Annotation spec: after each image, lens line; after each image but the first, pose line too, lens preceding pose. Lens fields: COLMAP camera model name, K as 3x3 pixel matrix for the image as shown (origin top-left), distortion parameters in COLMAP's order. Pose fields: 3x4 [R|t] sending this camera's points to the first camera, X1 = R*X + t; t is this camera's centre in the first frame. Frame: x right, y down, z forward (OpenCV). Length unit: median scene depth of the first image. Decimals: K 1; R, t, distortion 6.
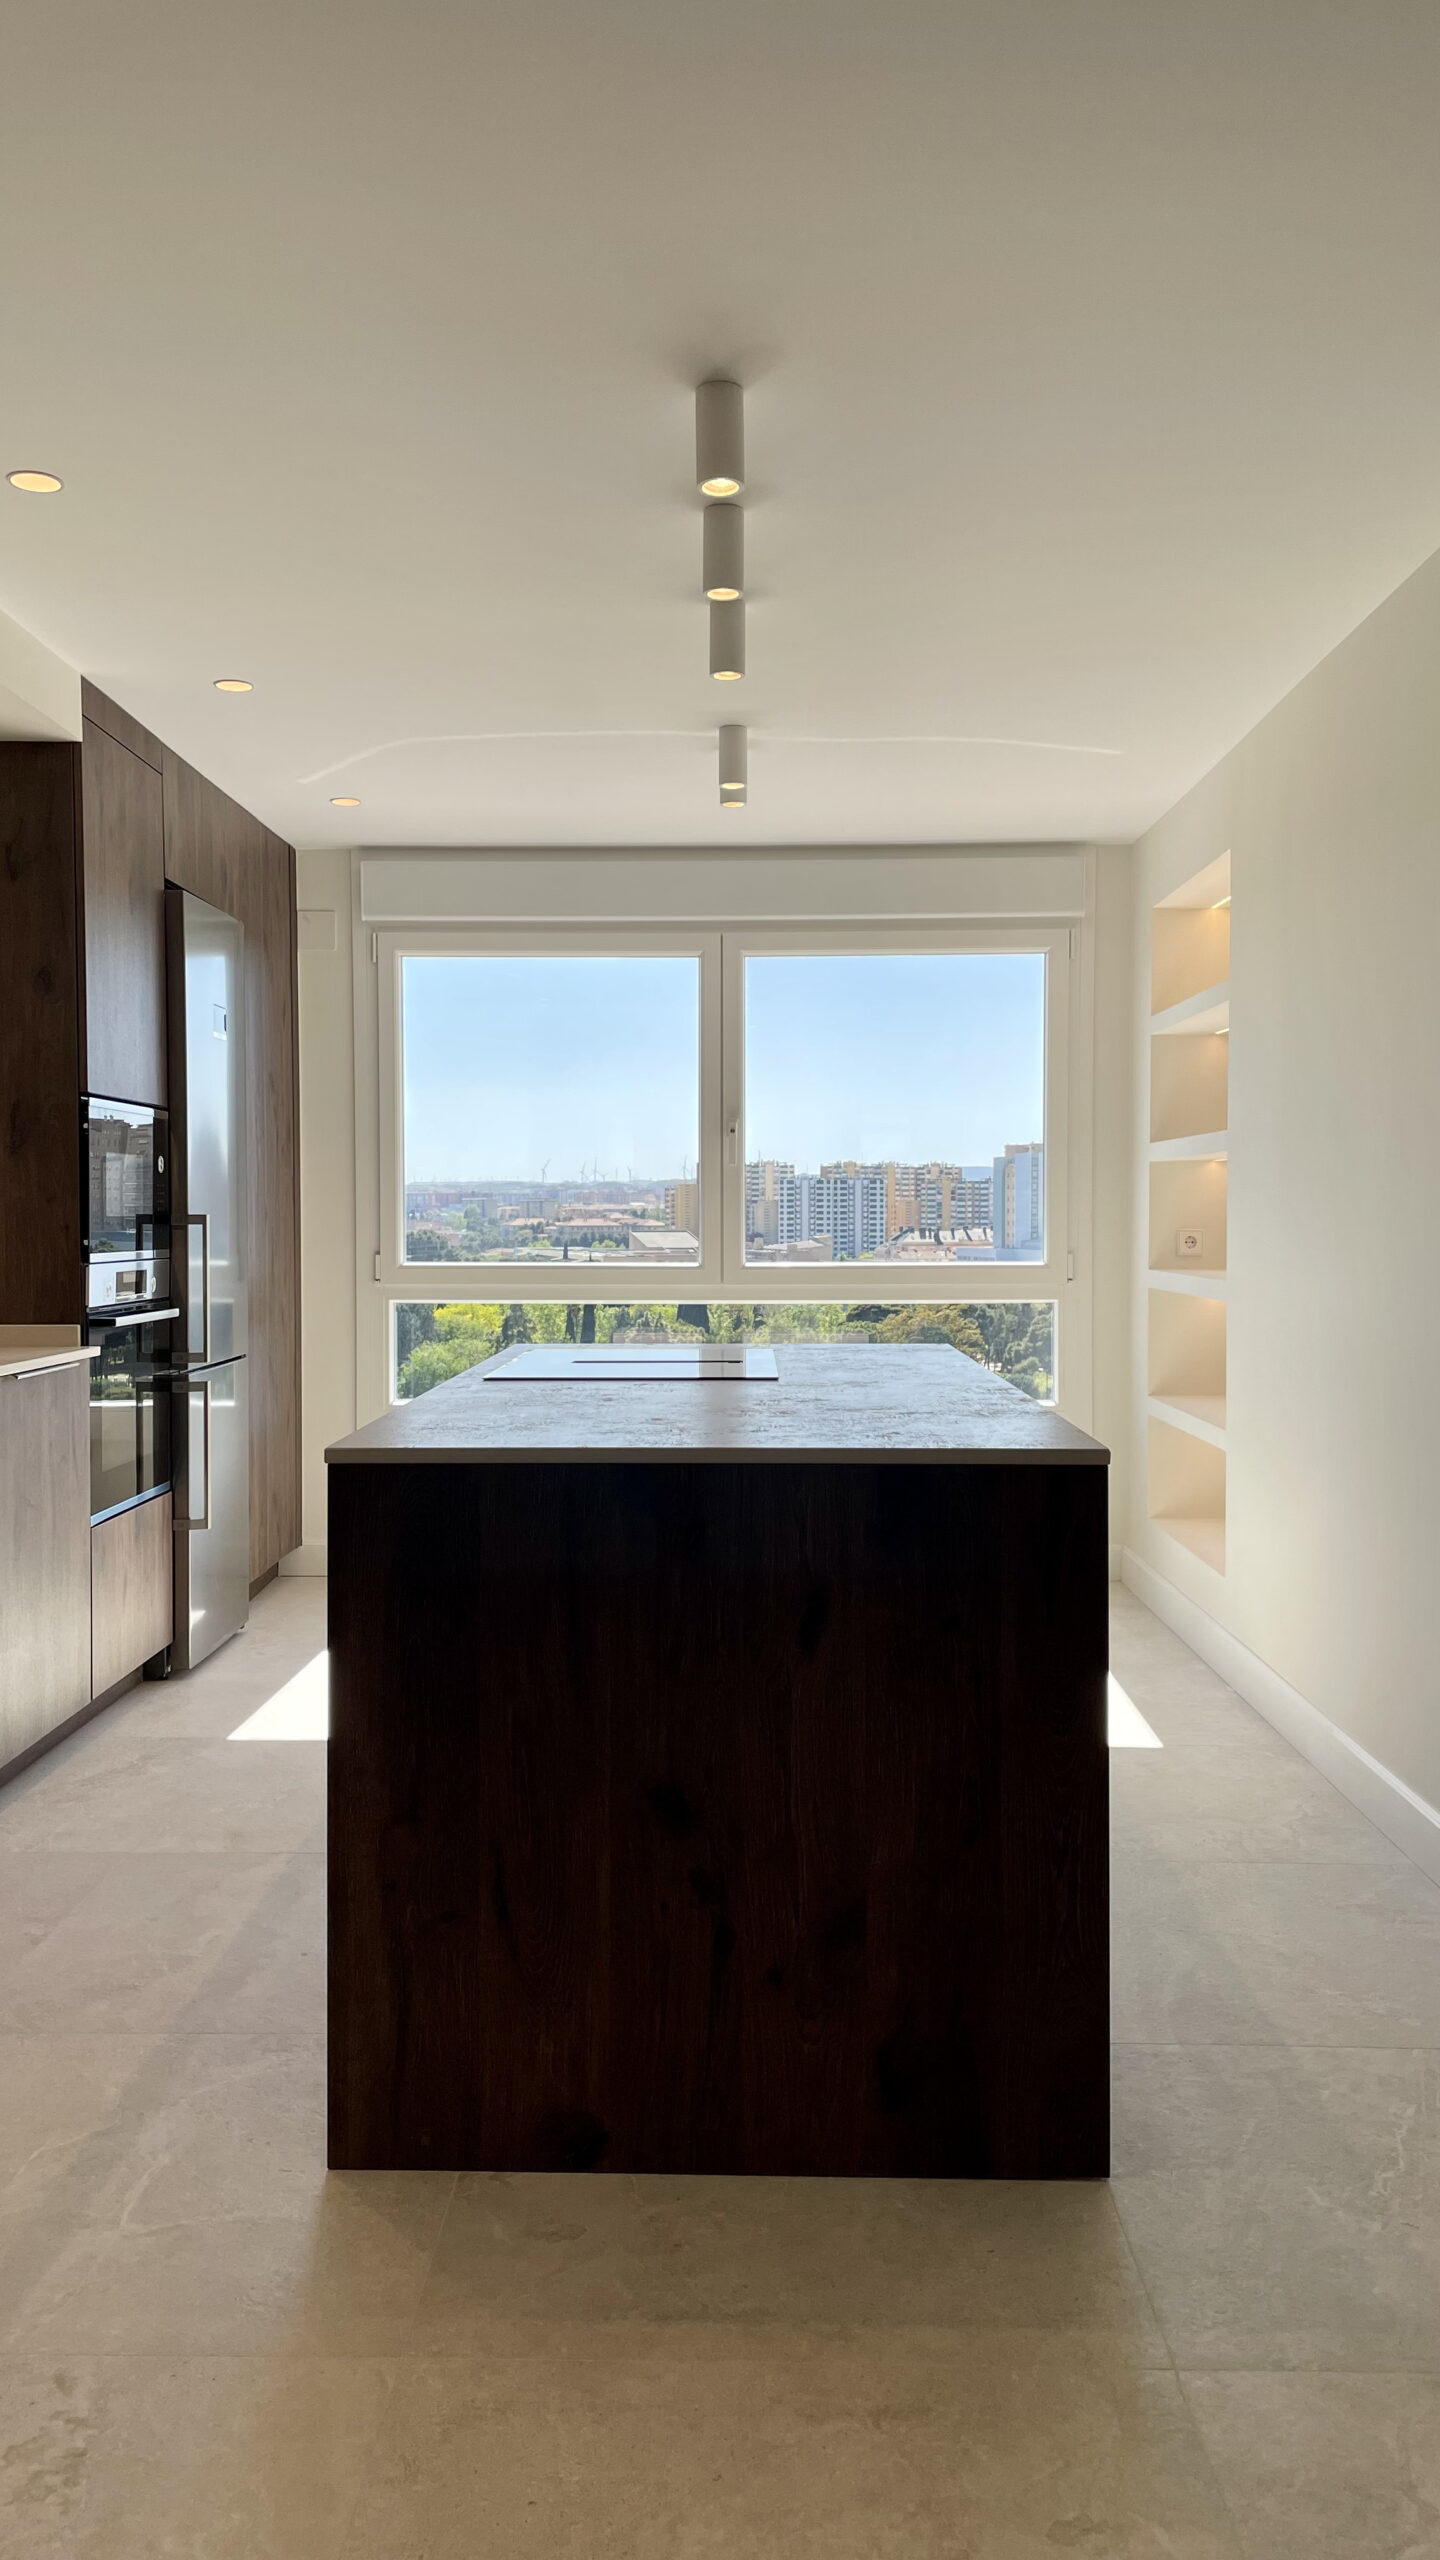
lens RADIAL K [[1961.5, 0, 720.1], [0, 1961.5, 1274.1], [0, 0, 1]] dist [0.041511, 0.001633]
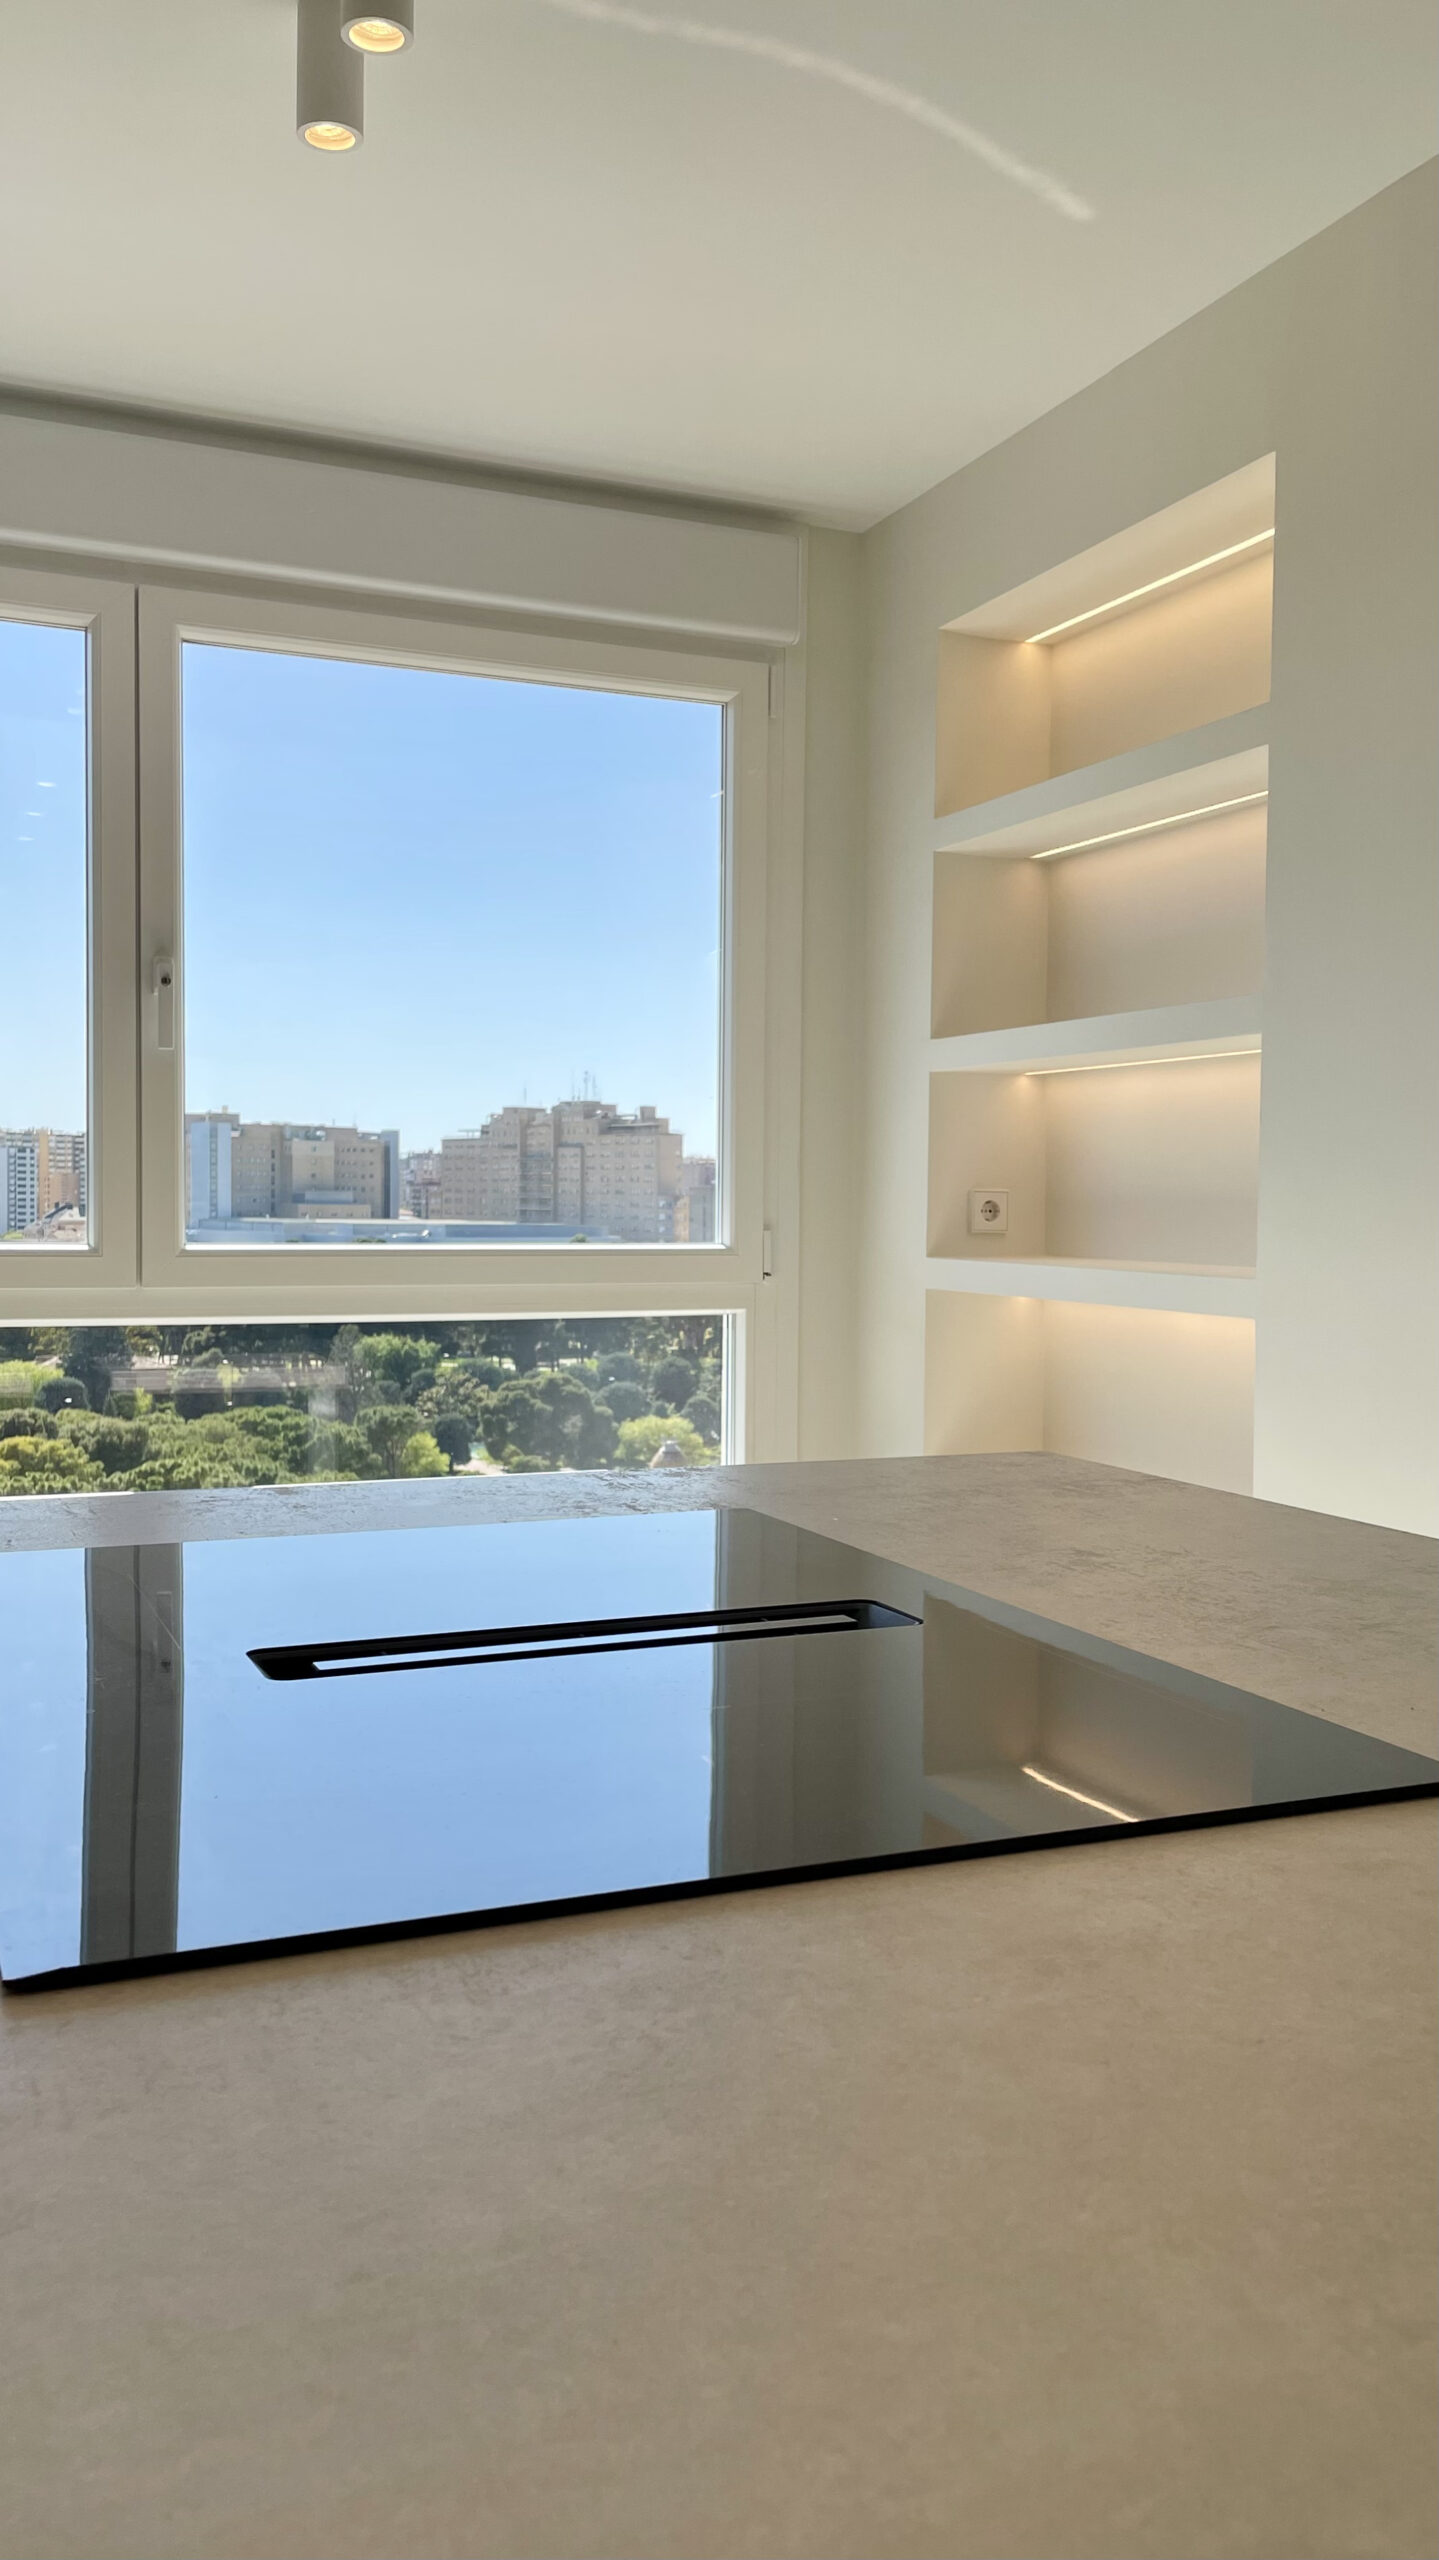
lens RADIAL K [[1961.5, 0, 718.5], [0, 1961.5, 1283.2], [0, 0, 1]] dist [0.041511, 0.001633]
pose [[0.906341, -0.006123, 0.422503, -0.079015], [0.000156, 0.999900, 0.014155, -0.002805], [-0.422548, -0.012764, 0.906251, 0.477361]]
